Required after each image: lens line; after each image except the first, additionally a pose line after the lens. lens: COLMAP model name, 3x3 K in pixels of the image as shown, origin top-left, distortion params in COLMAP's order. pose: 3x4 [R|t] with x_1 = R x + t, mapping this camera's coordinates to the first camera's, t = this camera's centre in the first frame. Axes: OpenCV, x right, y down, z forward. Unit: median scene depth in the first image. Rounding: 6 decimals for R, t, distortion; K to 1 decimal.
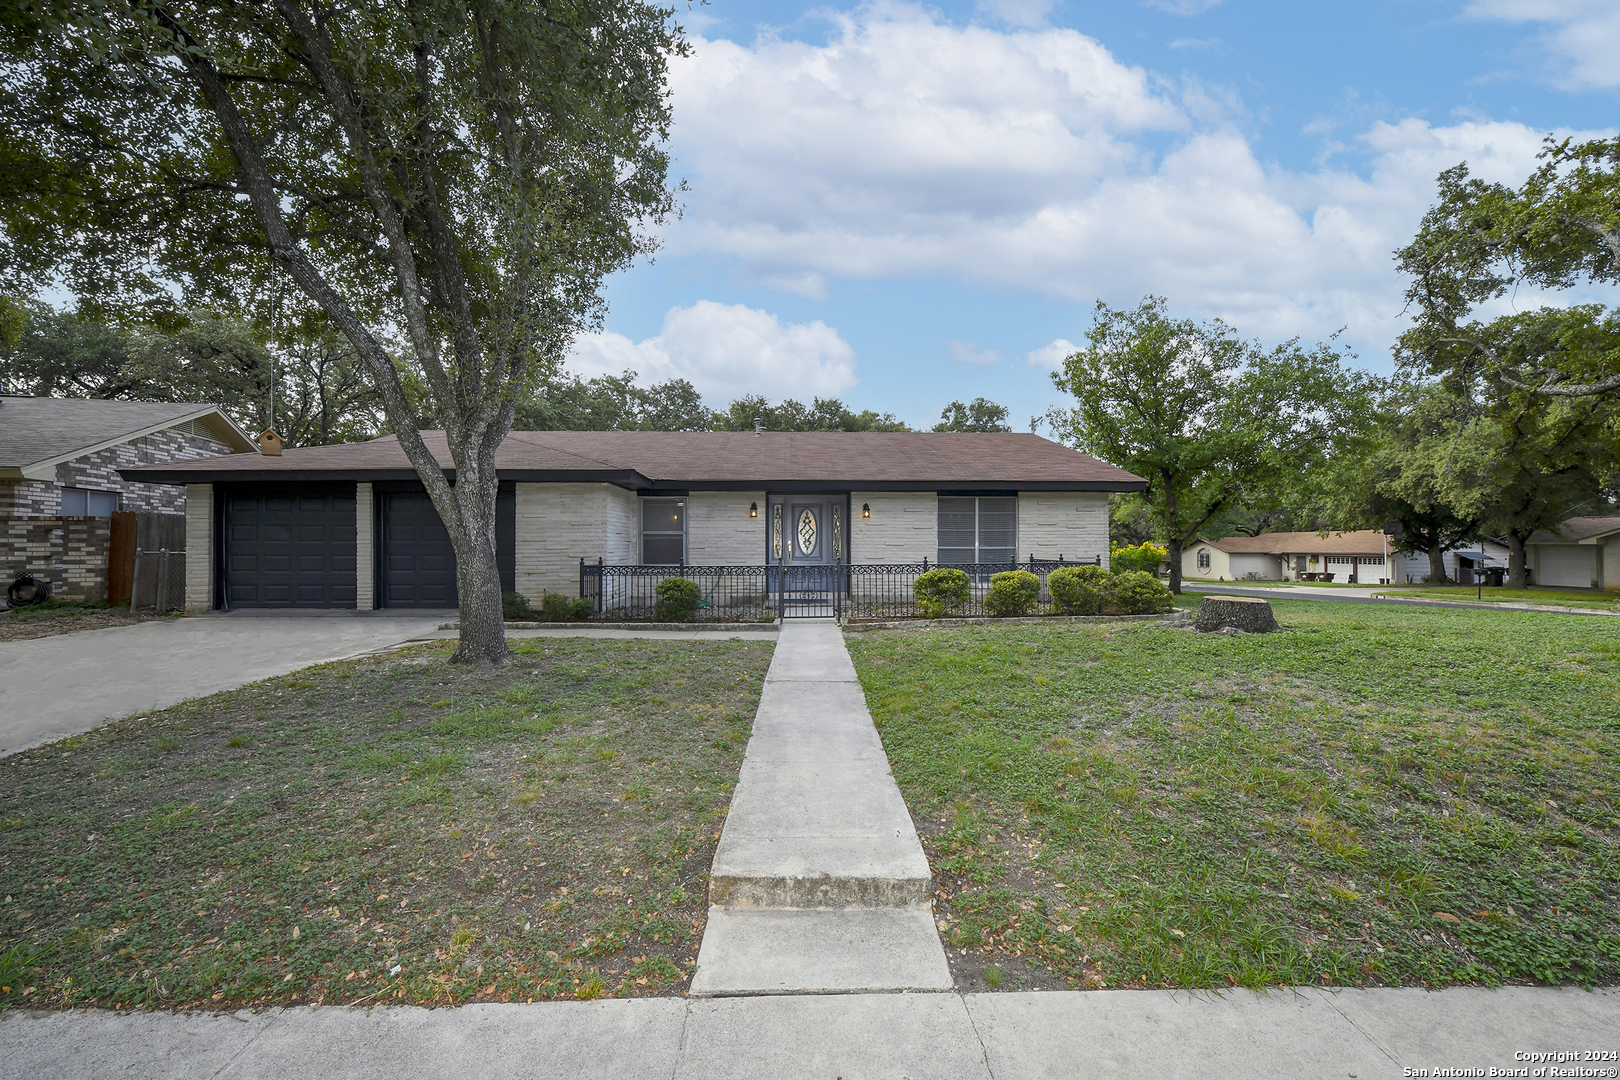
lens RADIAL K [[653.2, 0, 813.8], [0, 653.2, 536.2], [0, 0, 1]] dist [0.001853, -0.000113]
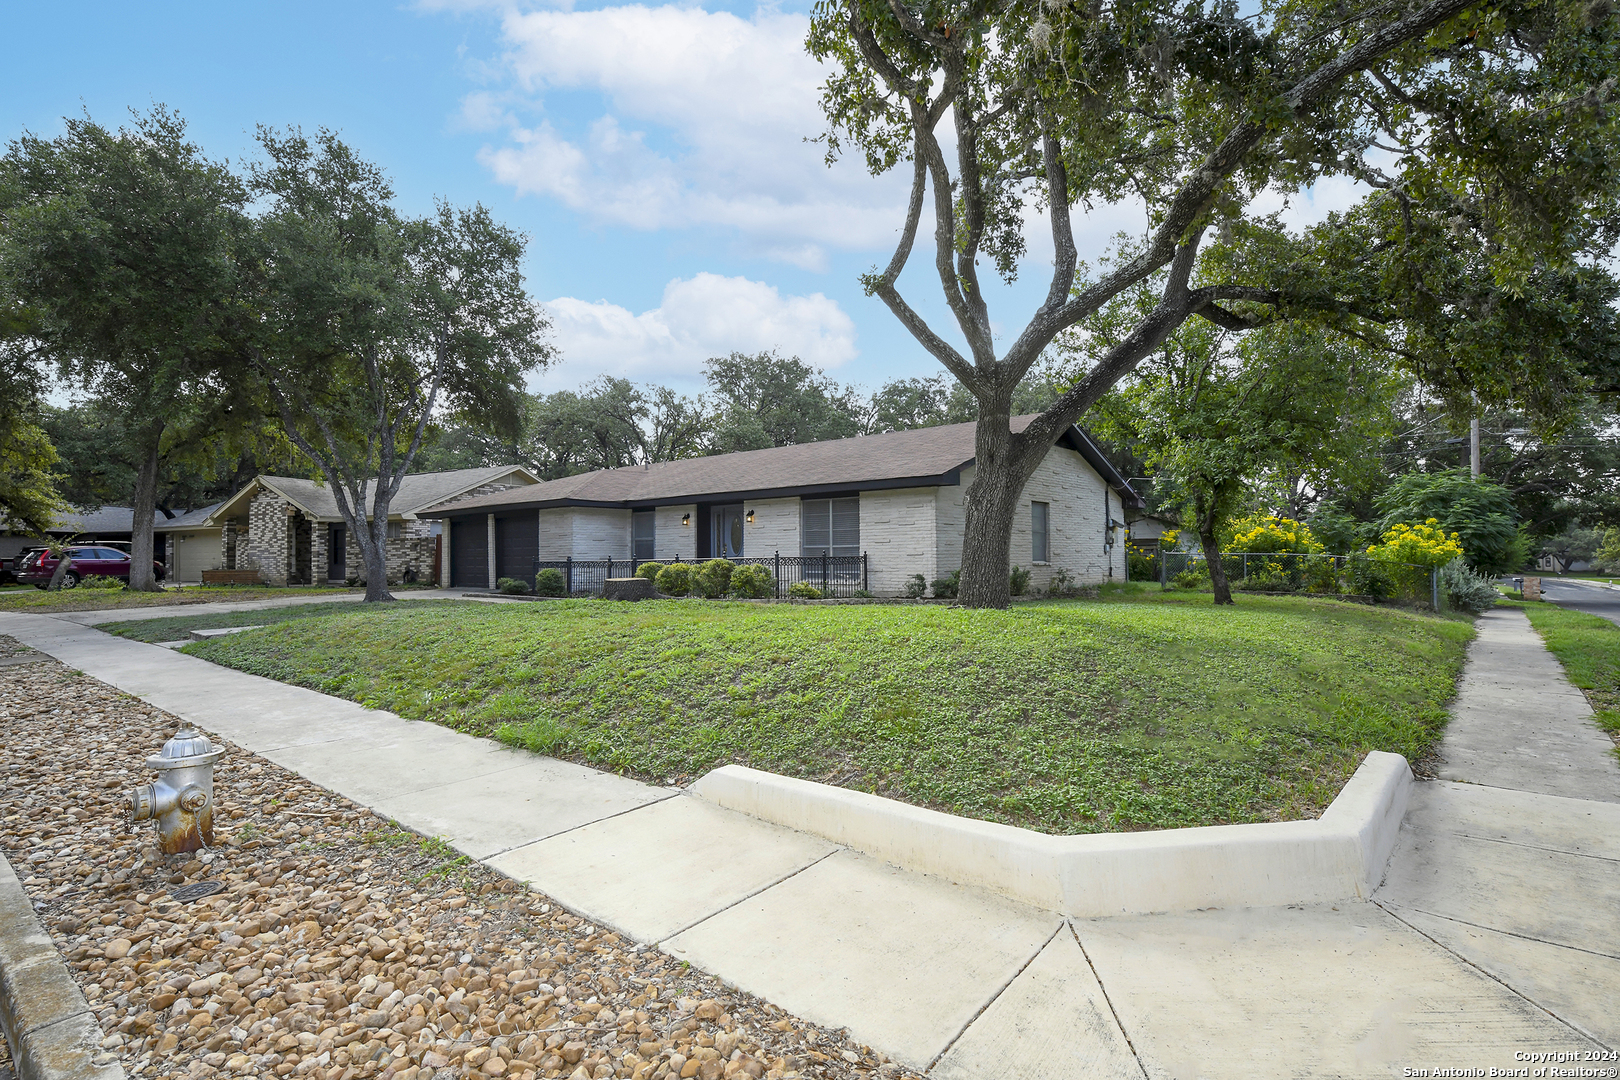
lens RADIAL K [[794.6, 0, 810.0], [0, 794.6, 540.0], [0, 0, 1]] dist [-0.004498, -0.000414]
pose [[0.753422, -0.020980, -0.657203, 1.094689], [0.027896, 0.999611, 0.000070, 0.007122], [0.656945, -0.018386, 0.753714, -0.022467]]
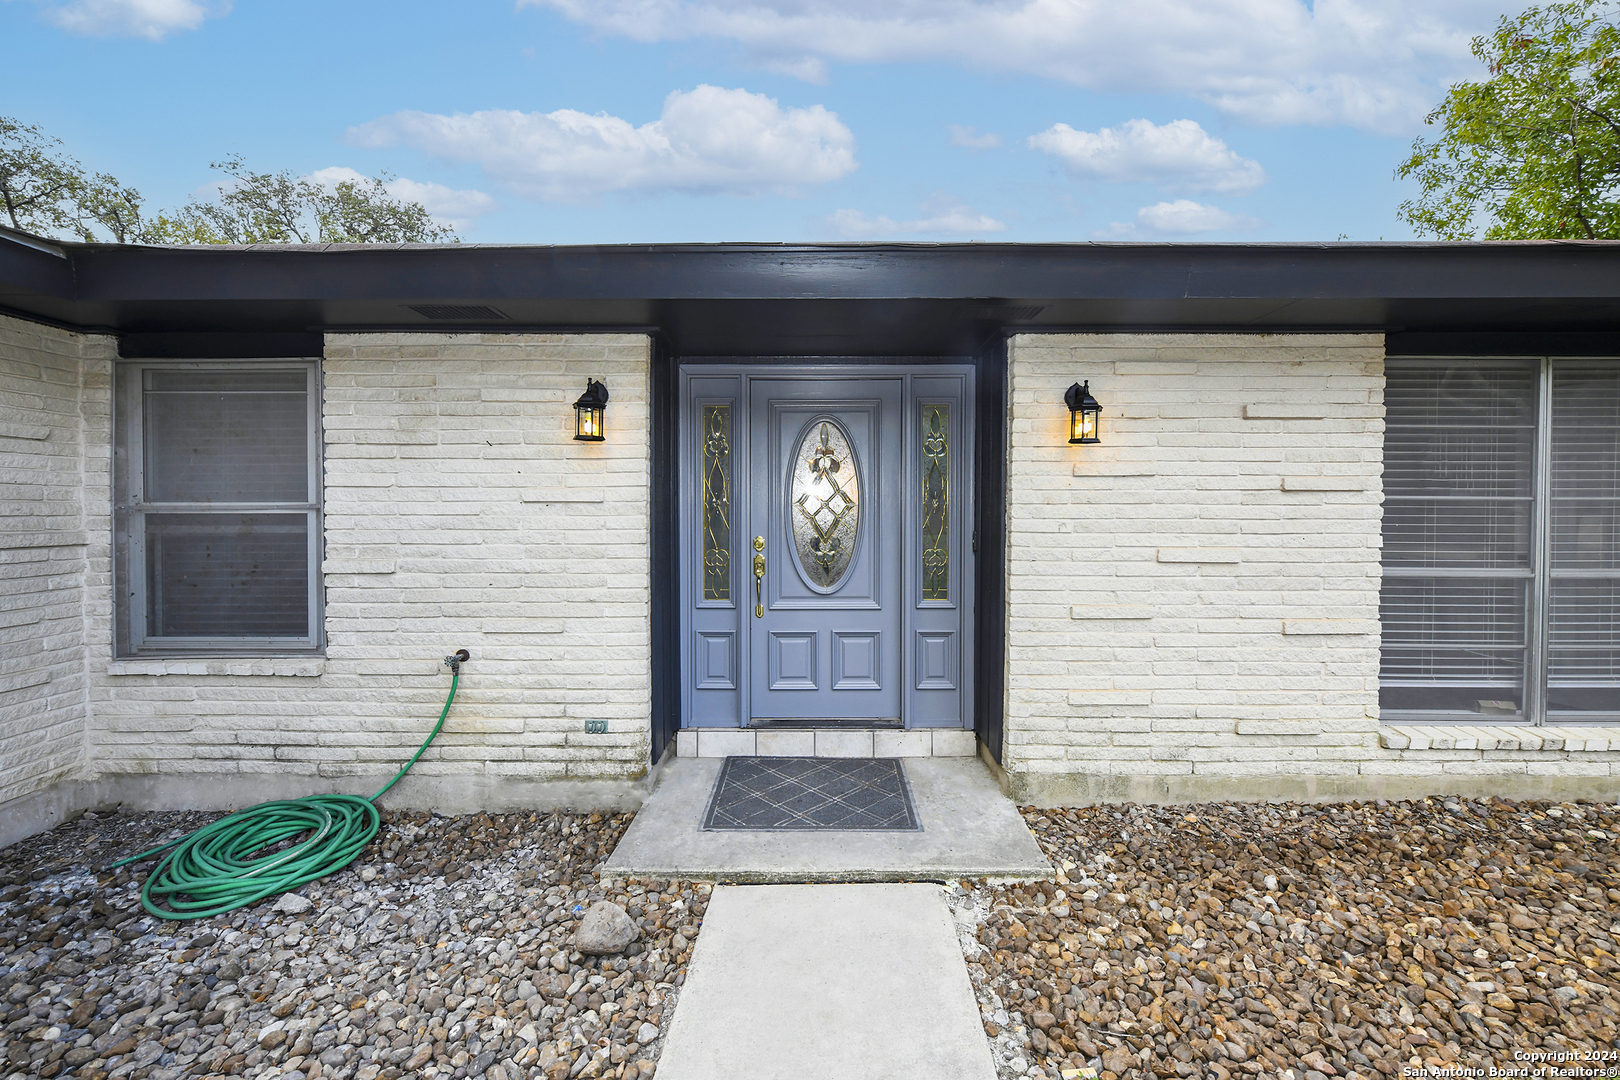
lens RADIAL K [[653.2, 0, 813.8], [0, 653.2, 536.2], [0, 0, 1]] dist [0.001853, -0.000113]
pose [[0.998819, 0.003967, -0.048425, -0.001842], [-0.001614, 0.998820, 0.048542, -0.006960], [0.048560, -0.048406, 0.997647, 0.751422]]
